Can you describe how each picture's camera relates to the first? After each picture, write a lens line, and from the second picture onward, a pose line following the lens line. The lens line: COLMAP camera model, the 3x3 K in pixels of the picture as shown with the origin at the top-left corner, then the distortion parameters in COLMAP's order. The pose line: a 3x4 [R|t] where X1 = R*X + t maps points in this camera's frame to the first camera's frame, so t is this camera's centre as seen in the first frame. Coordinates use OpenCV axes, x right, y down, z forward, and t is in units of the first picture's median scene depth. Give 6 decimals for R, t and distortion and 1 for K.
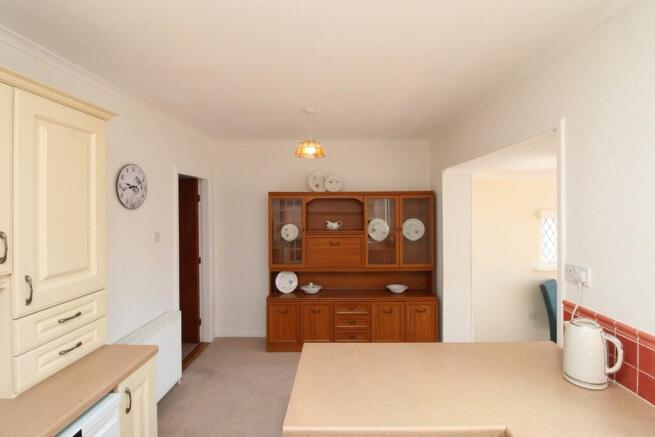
lens RADIAL K [[312.4, 0, 335.5], [0, 312.4, 210.7], [0, 0, 1]] dist [-0.000675, -0.000561]
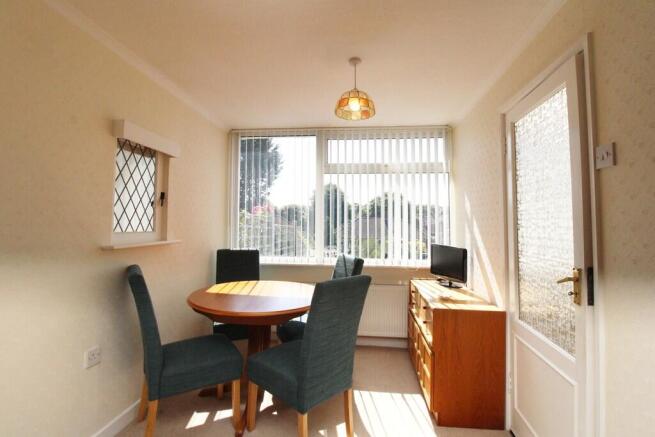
lens RADIAL K [[312.4, 0, 335.5], [0, 312.4, 210.7], [0, 0, 1]] dist [-0.000675, -0.000561]
pose [[0.093783, 0.053892, 0.994133, 0.257146], [0.001342, 0.998526, -0.054256, 0.179216], [-0.995592, 0.006422, 0.093573, 0.702730]]
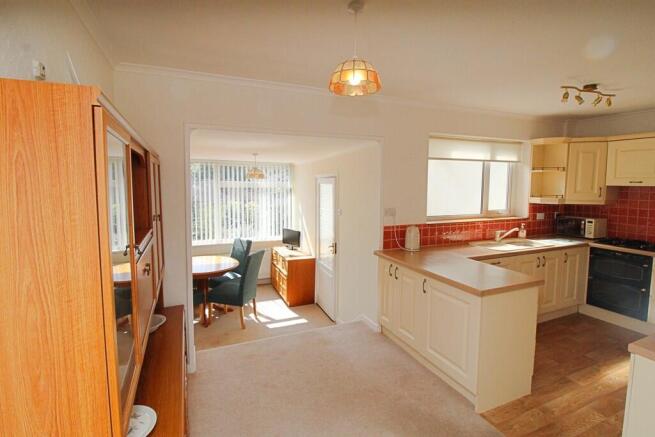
lens RADIAL K [[319.3, 0, 332.2], [0, 319.3, 207.0], [0, 0, 1]] dist [-0.000741, -0.012985]
pose [[-0.412525, -0.066616, 0.908507, -0.437520], [0.004315, 0.997168, 0.075076, 0.001706], [-0.910936, 0.034891, -0.411070, 0.953106]]
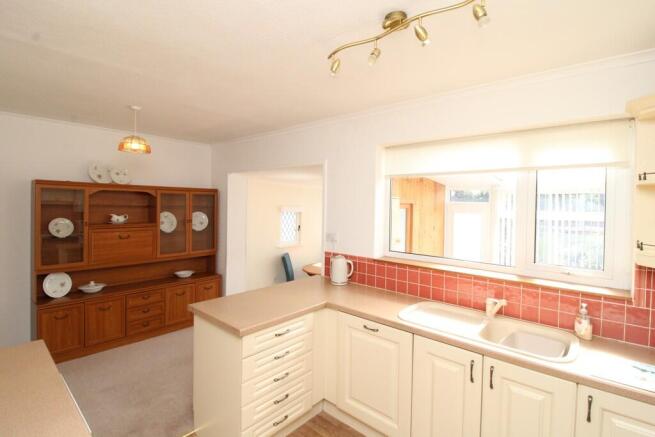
lens RADIAL K [[308.5, 0, 330.6], [0, 308.5, 205.8], [0, 0, 1]] dist [0.000359, -0.013209]
pose [[0.650447, 0.014861, 0.759406, -0.316302], [-0.014158, 0.999872, -0.007440, 0.004729], [-0.759420, -0.005912, 0.650574, -0.126162]]
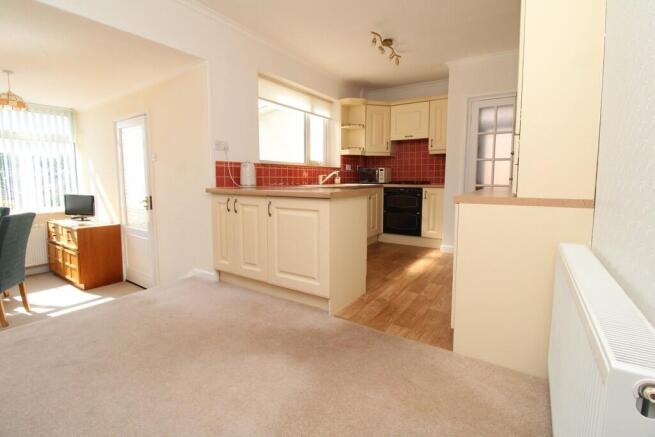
lens RADIAL K [[303.2, 0, 330.4], [0, 303.2, 206.0], [0, 0, 1]] dist [0.000908, -0.011880]
pose [[-0.847911, -0.042799, 0.528408, -0.332354], [0.009998, 0.995268, 0.096655, 0.168418], [-0.530044, 0.087238, -0.843471, 0.951520]]
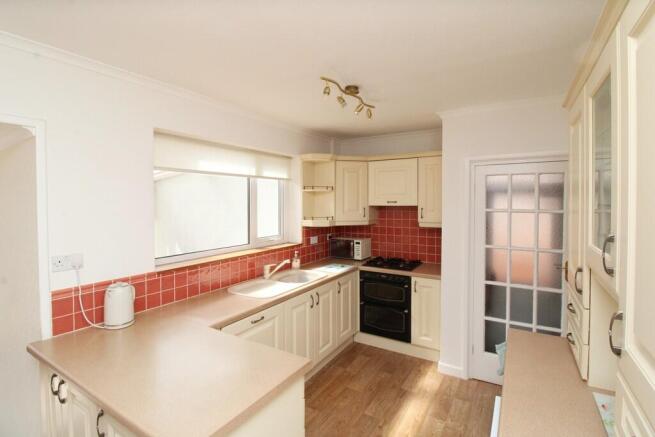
lens RADIAL K [[308.5, 0, 330.6], [0, 308.5, 205.8], [0, 0, 1]] dist [0.000359, -0.013209]
pose [[-0.858983, 0.001211, 0.512002, -0.261143], [0.011690, 0.999783, 0.017248, -0.004594], [-0.511870, 0.020801, -0.858811, 0.619932]]
